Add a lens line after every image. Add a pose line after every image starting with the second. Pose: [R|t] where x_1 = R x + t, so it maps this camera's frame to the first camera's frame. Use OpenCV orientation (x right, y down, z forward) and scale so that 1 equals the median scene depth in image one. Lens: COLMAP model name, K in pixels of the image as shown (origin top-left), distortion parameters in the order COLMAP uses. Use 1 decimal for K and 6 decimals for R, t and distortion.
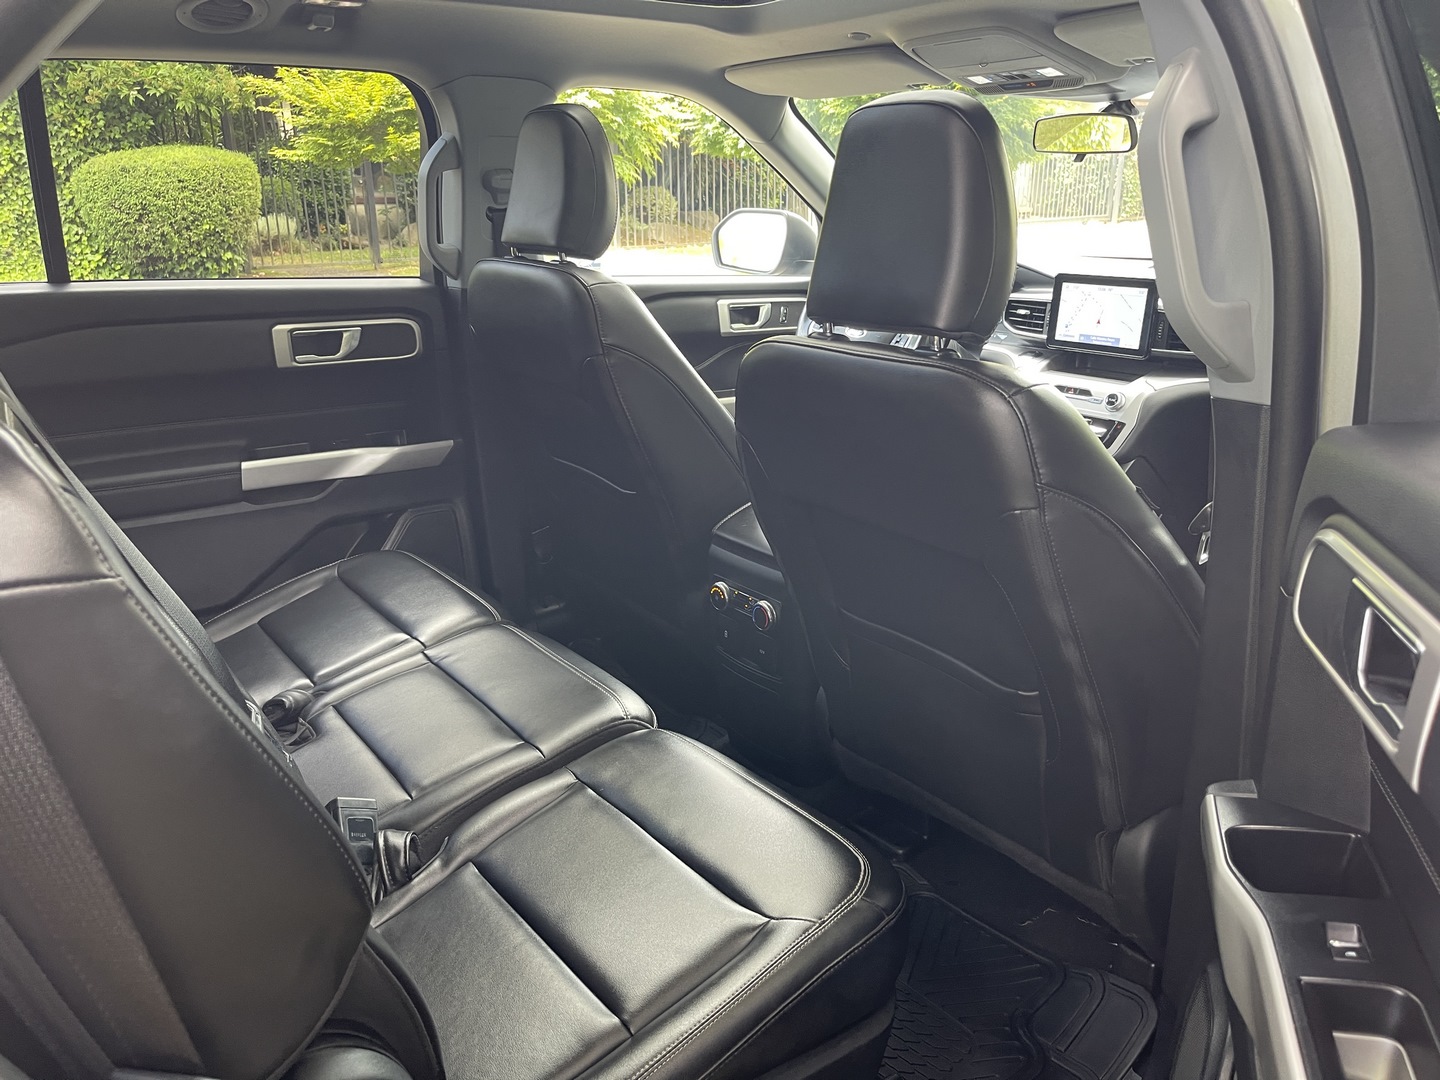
lens RADIAL K [[1086.7, 0, 742.4], [0, 1086.7, 568.5], [0, 0, 1]] dist [0.053573, -0.084991]
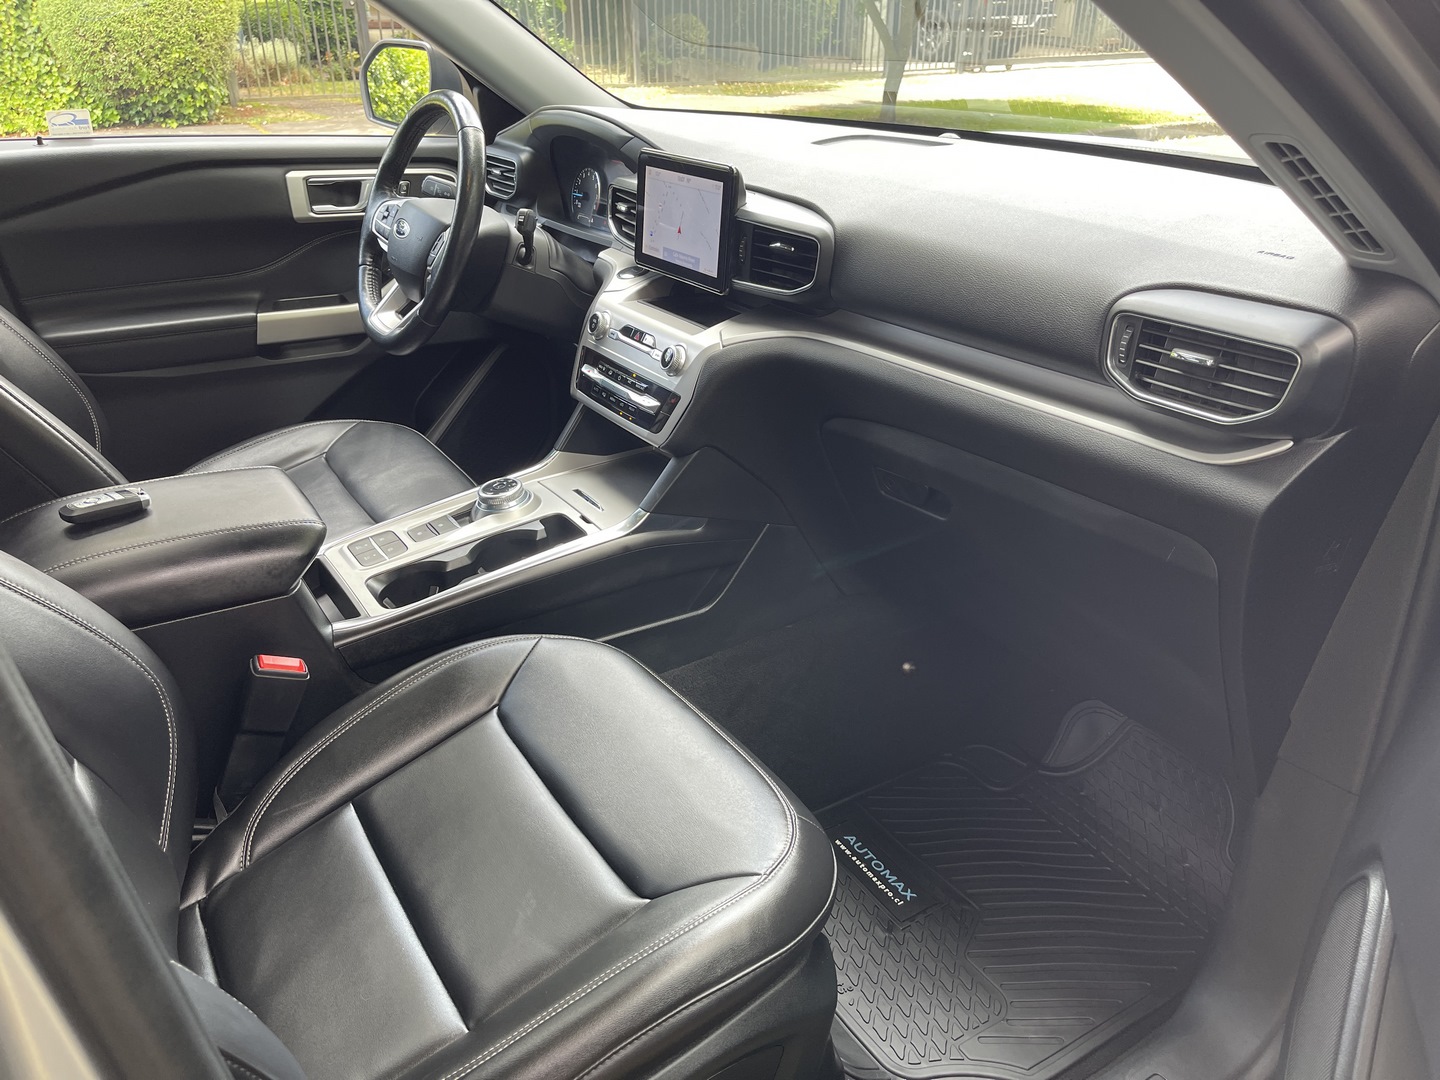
lens RADIAL K [[1086.7, 0, 775.6], [0, 1086.7, 581.7], [0, 0, 1]] dist [0.053573, -0.084991]
pose [[0.997437, 0.043082, -0.057124, 0.084770], [-0.034605, 0.989282, 0.141861, -0.022020], [0.062623, -0.139521, 0.988237, 0.064142]]
